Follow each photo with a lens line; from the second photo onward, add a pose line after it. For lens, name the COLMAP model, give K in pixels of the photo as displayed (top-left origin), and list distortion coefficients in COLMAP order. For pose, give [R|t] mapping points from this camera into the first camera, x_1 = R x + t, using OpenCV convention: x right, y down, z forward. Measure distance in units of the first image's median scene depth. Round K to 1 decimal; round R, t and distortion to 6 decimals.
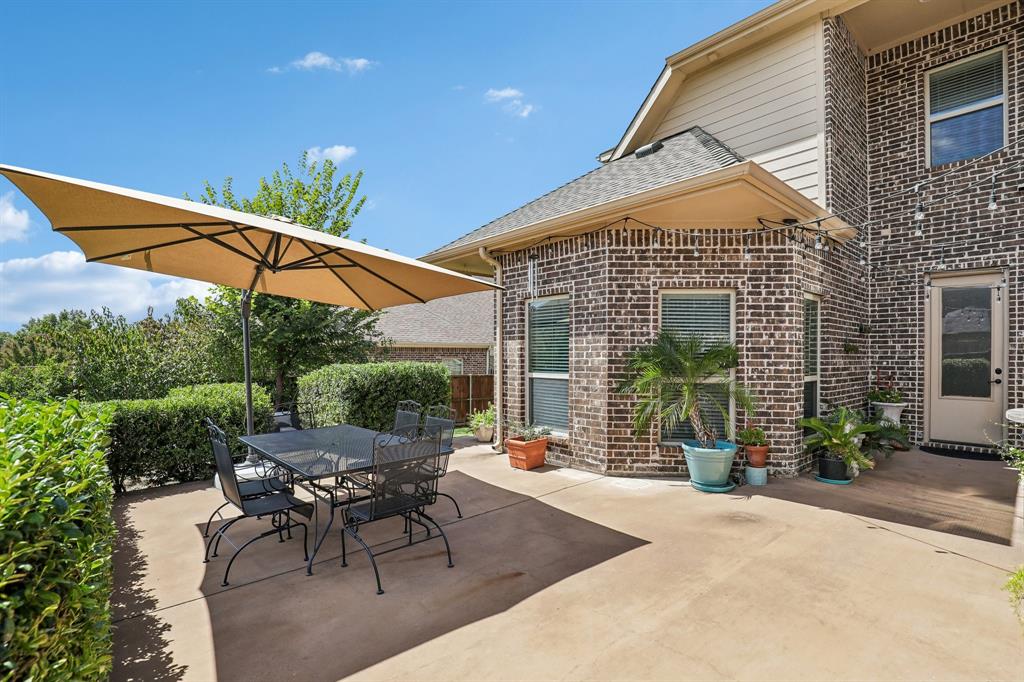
lens RADIAL K [[479.9, 0, 510.6], [0, 479.9, 359.9], [0, 0, 1]] dist [-0.036947, 0.005871]
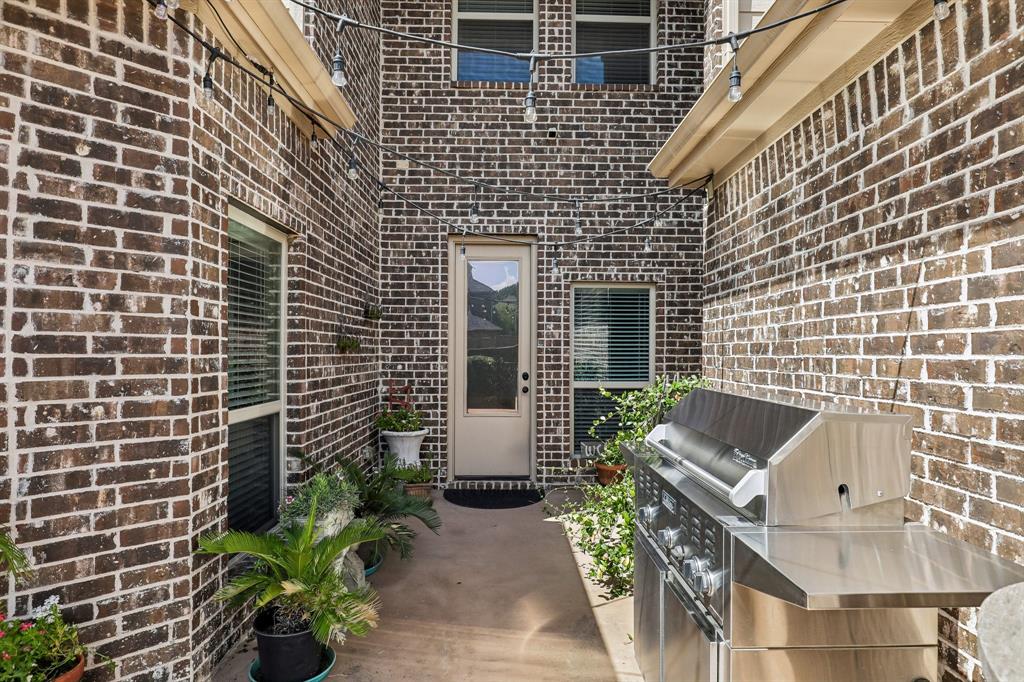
lens RADIAL K [[586.6, 0, 513.5], [0, 586.6, 343.9], [0, 0, 1]] dist [-0.023054, -0.000187]
pose [[0.652504, 0.011272, 0.757701, 0.355752], [0.003514, 0.999834, -0.017900, -0.012296], [-0.757777, 0.014343, 0.652356, 0.439517]]
